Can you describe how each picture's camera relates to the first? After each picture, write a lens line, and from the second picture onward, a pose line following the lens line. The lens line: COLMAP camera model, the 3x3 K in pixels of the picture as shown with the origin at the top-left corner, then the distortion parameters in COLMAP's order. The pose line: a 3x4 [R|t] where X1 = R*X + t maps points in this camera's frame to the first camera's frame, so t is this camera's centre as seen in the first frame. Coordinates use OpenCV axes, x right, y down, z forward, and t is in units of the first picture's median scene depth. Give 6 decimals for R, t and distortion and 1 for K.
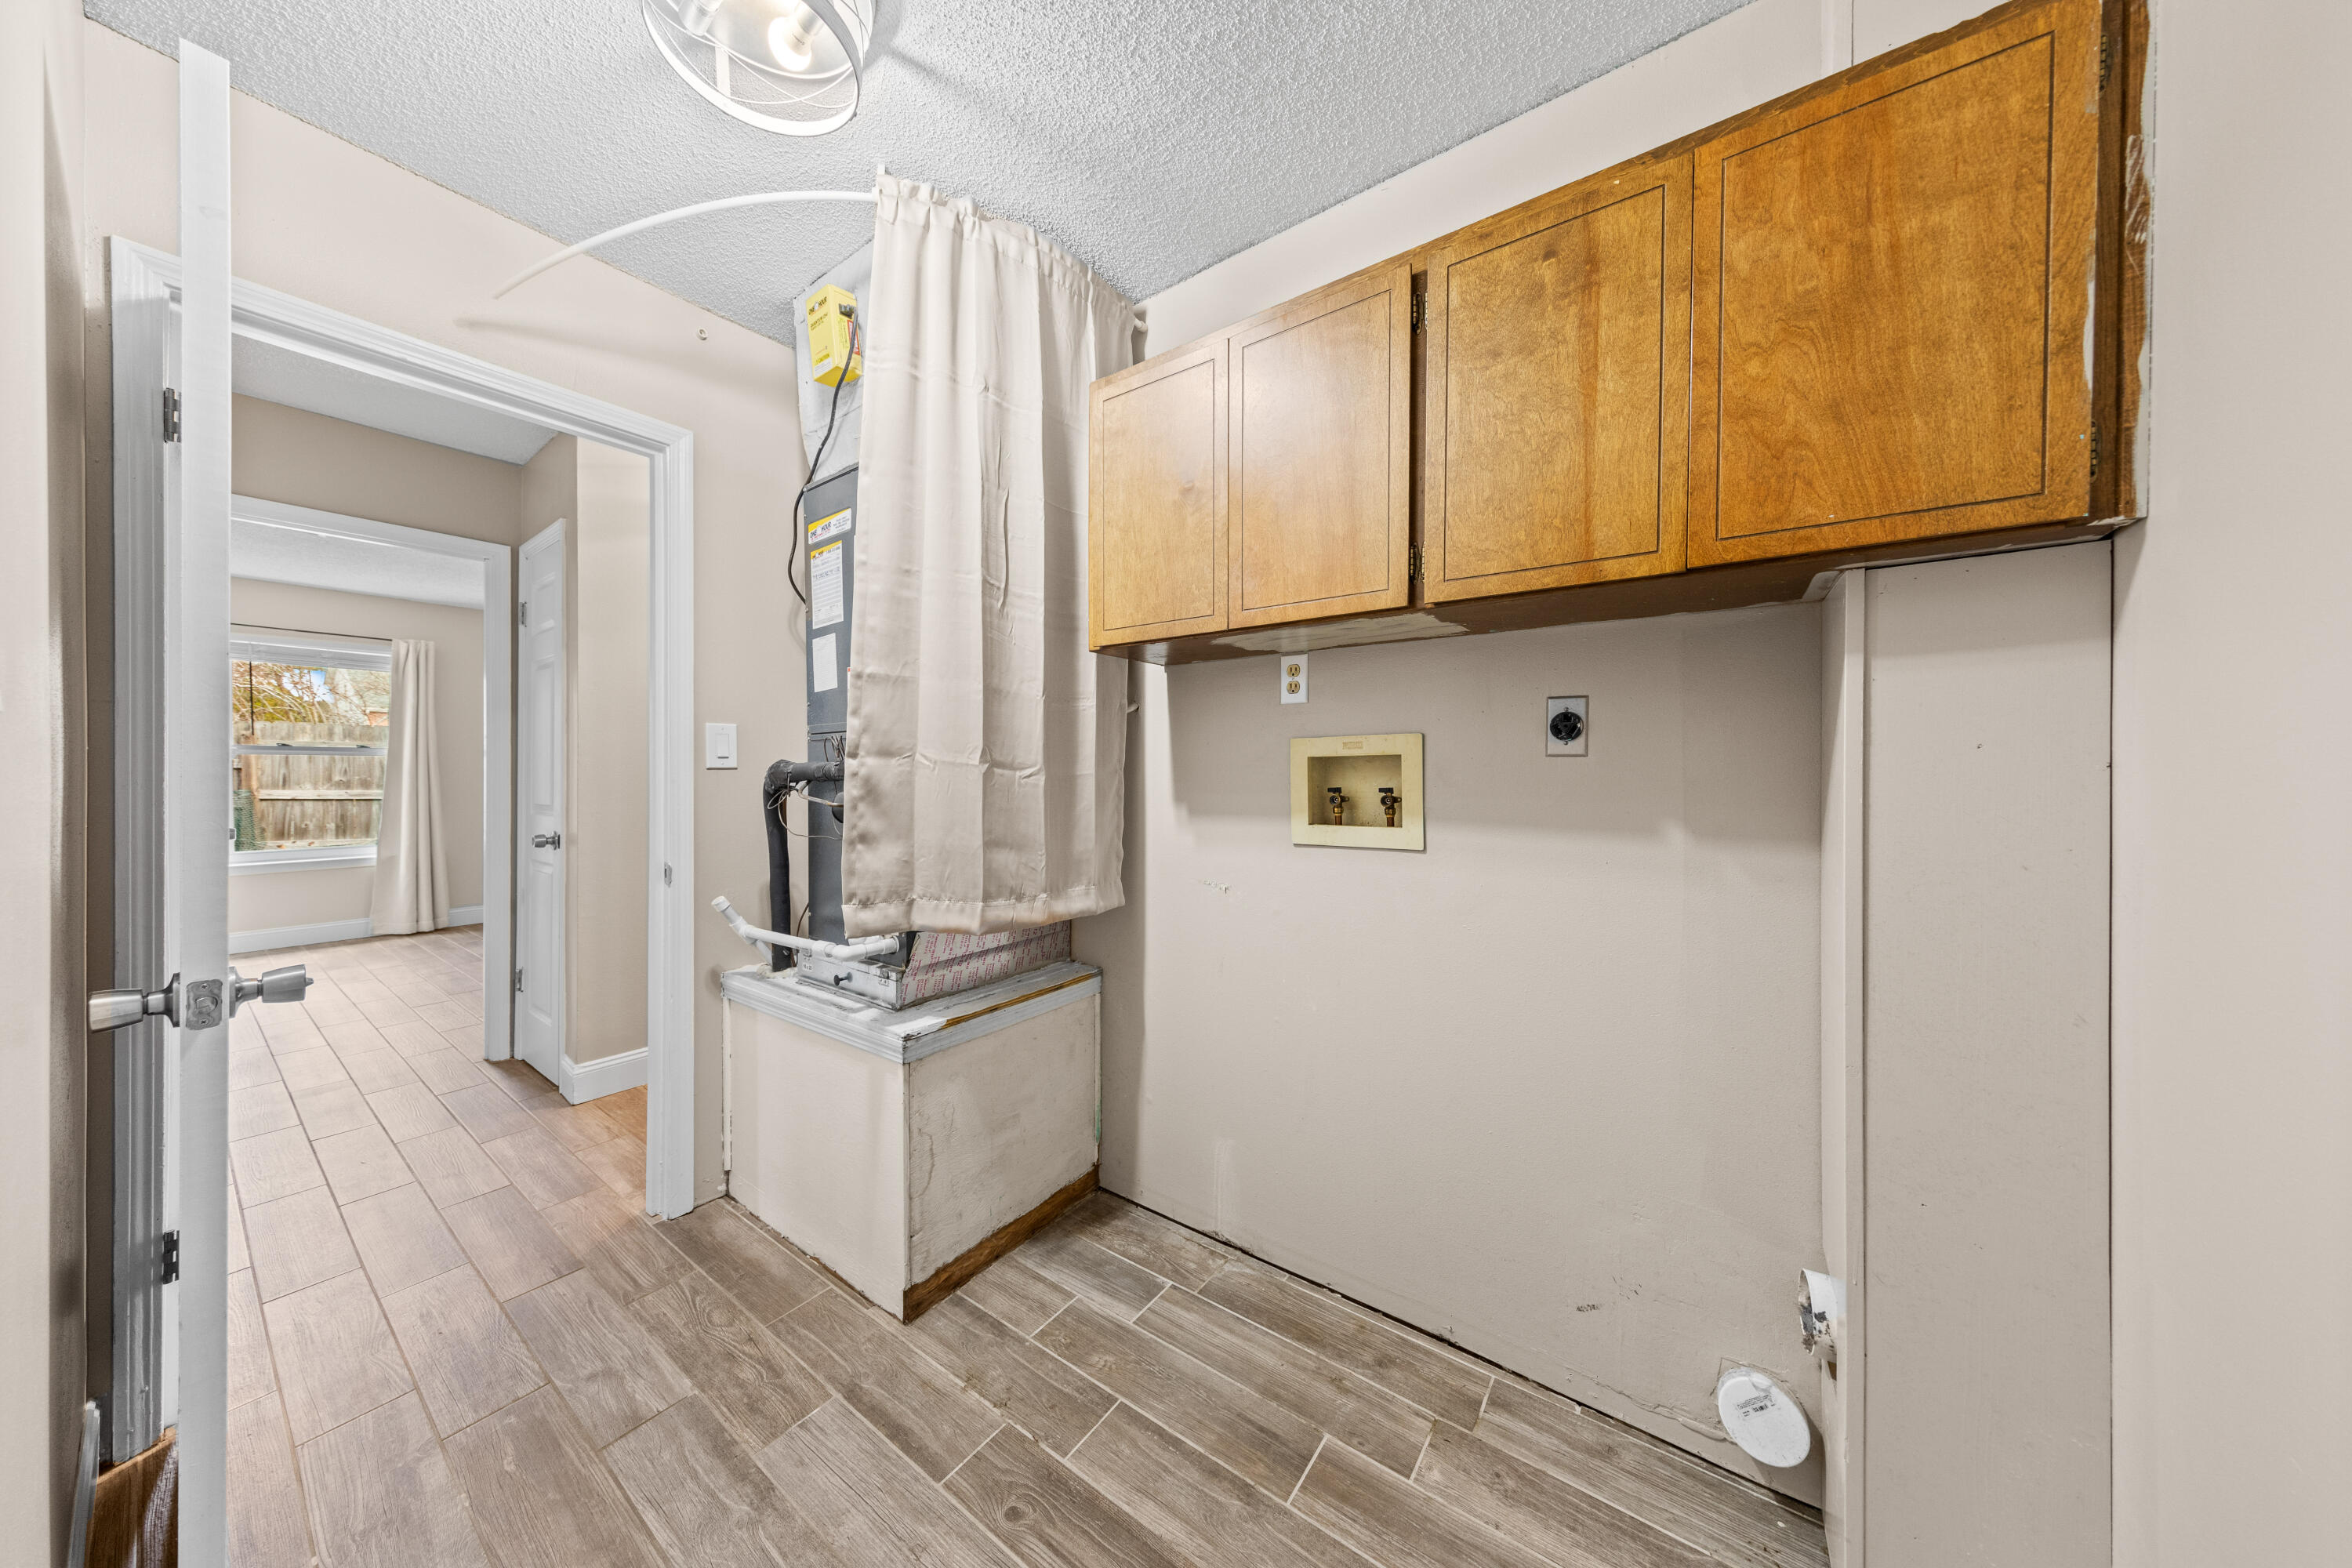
lens RADIAL K [[733.6, 0, 1178.1], [0, 733.6, 774.3], [0, 0, 1]] dist [-0.001070, -0.000123]
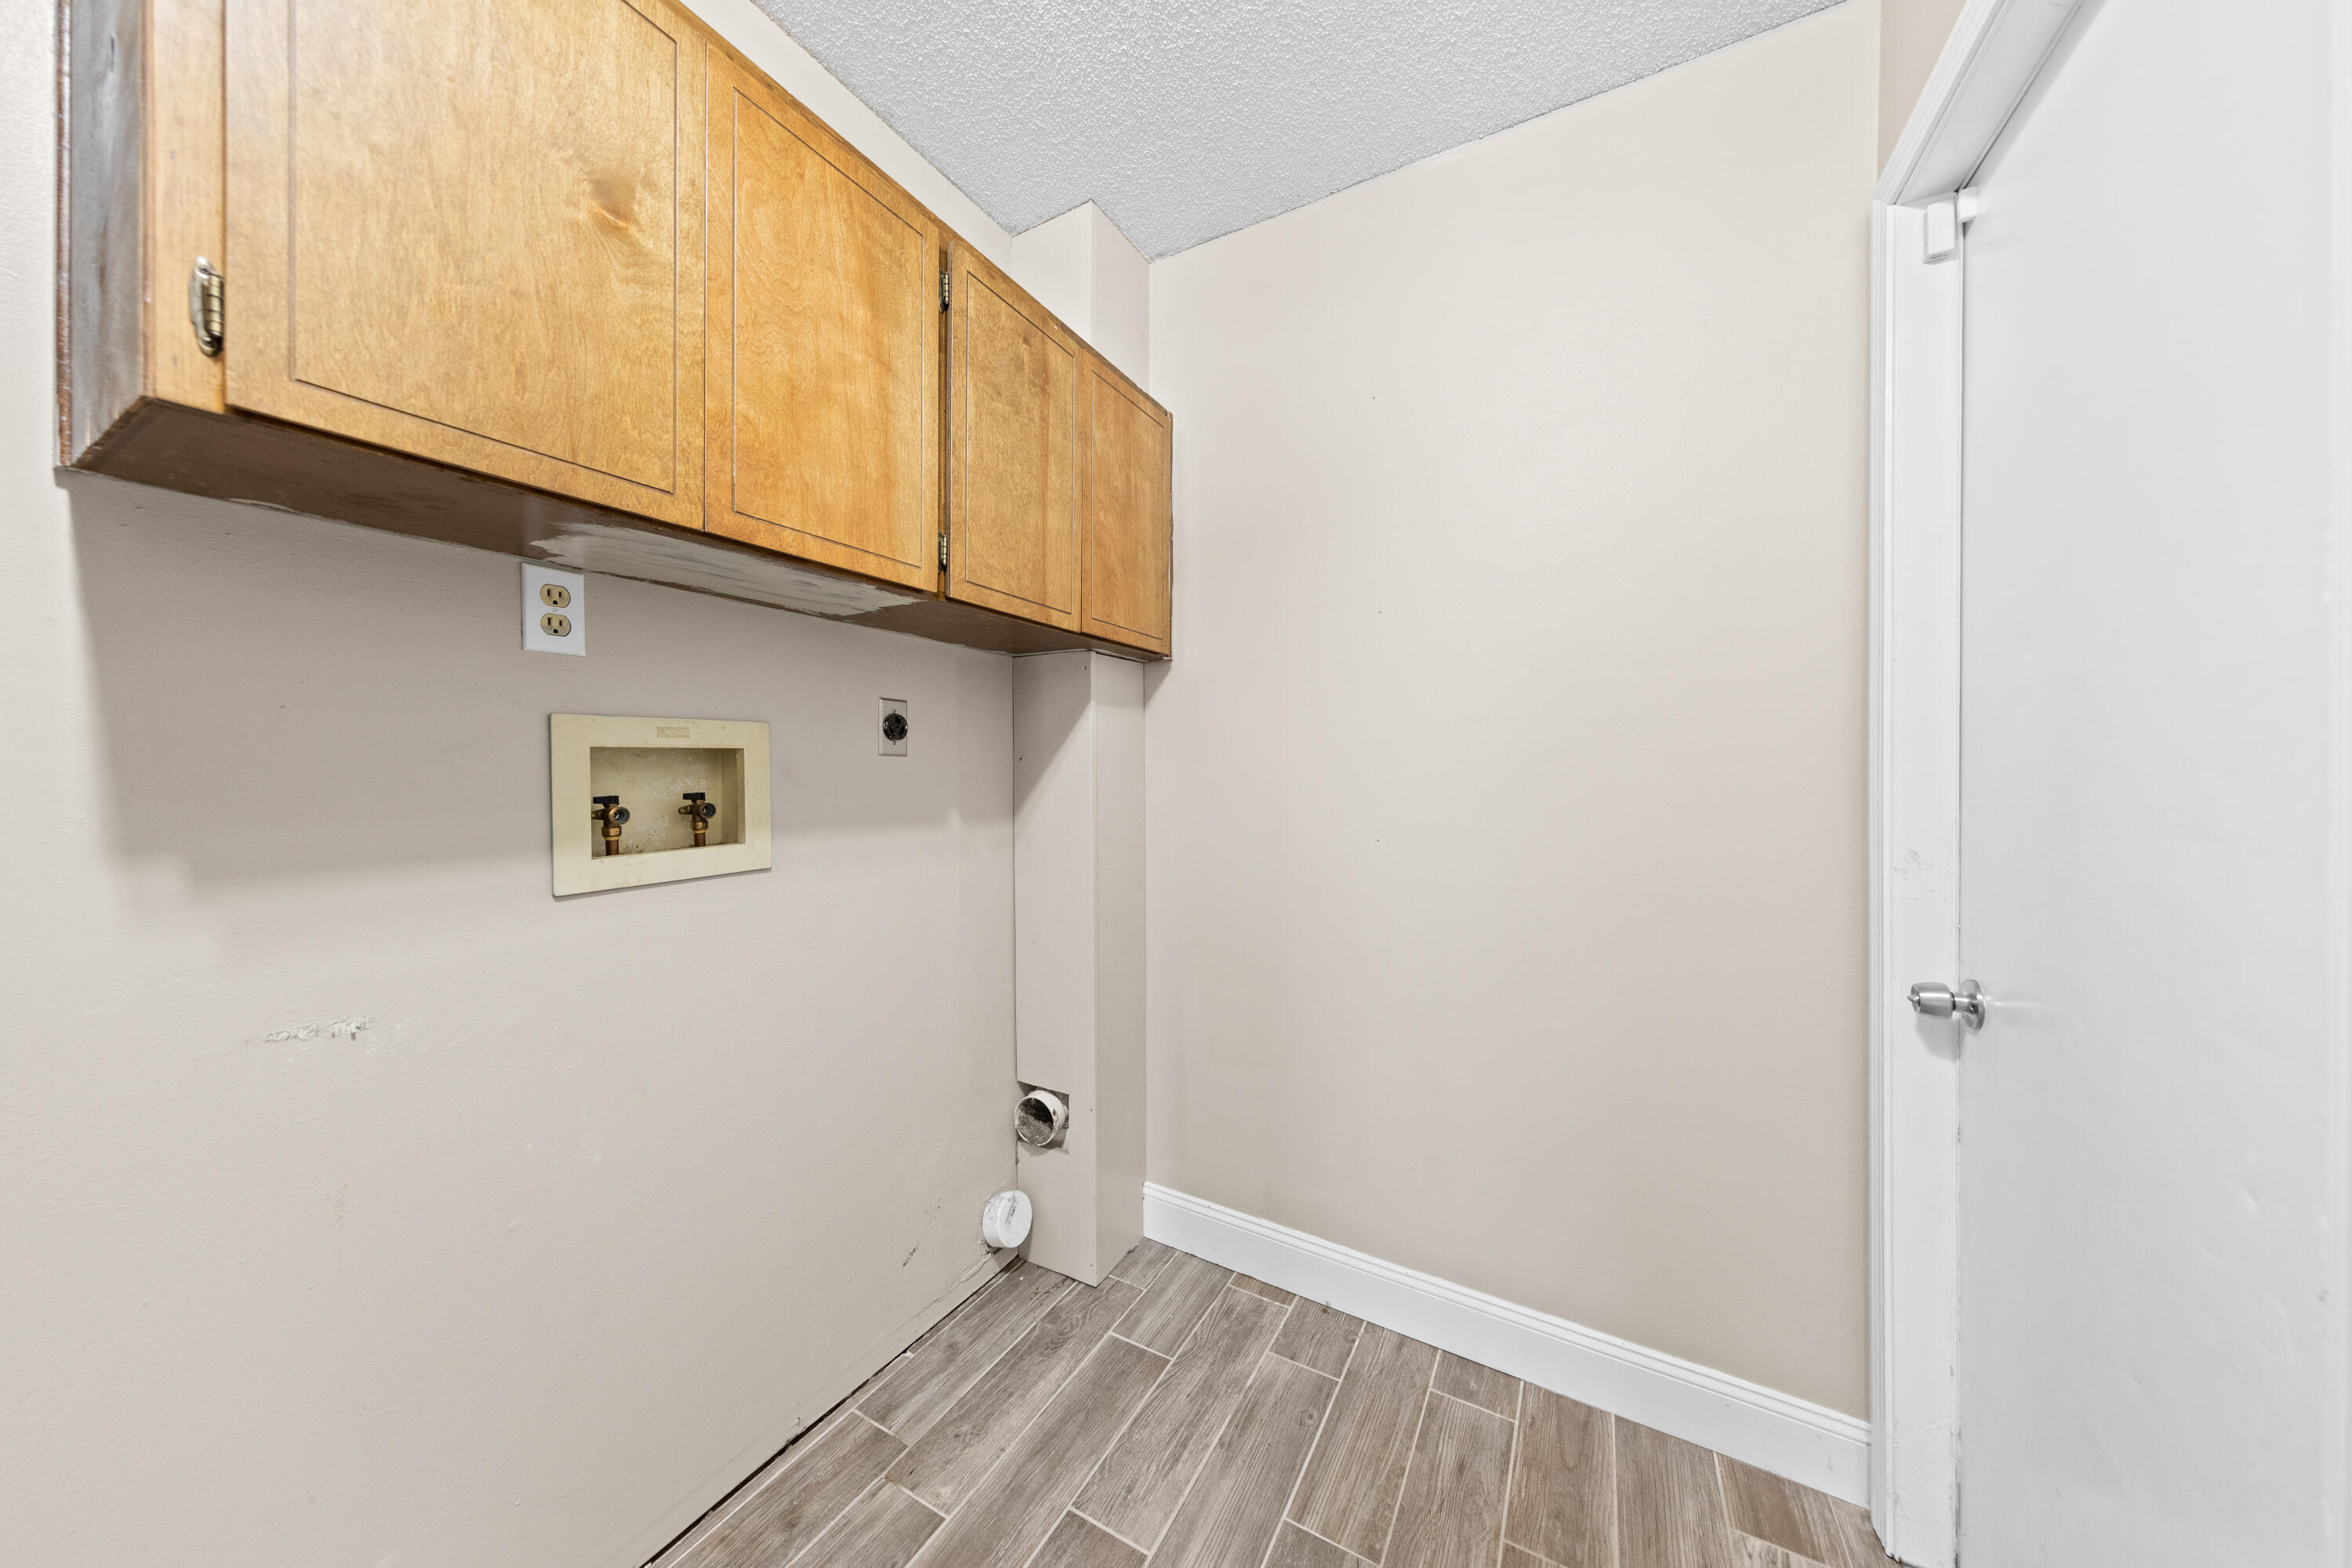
lens RADIAL K [[763.6, 0, 1174.7], [0, 763.6, 773.9], [0, 0, 1]] dist [0.002770, -0.000184]
pose [[-0.120094, -0.006615, 0.992740, -0.718796], [0.005018, 0.999961, 0.007270, -0.004889], [-0.992750, 0.005855, -0.120056, 0.847272]]
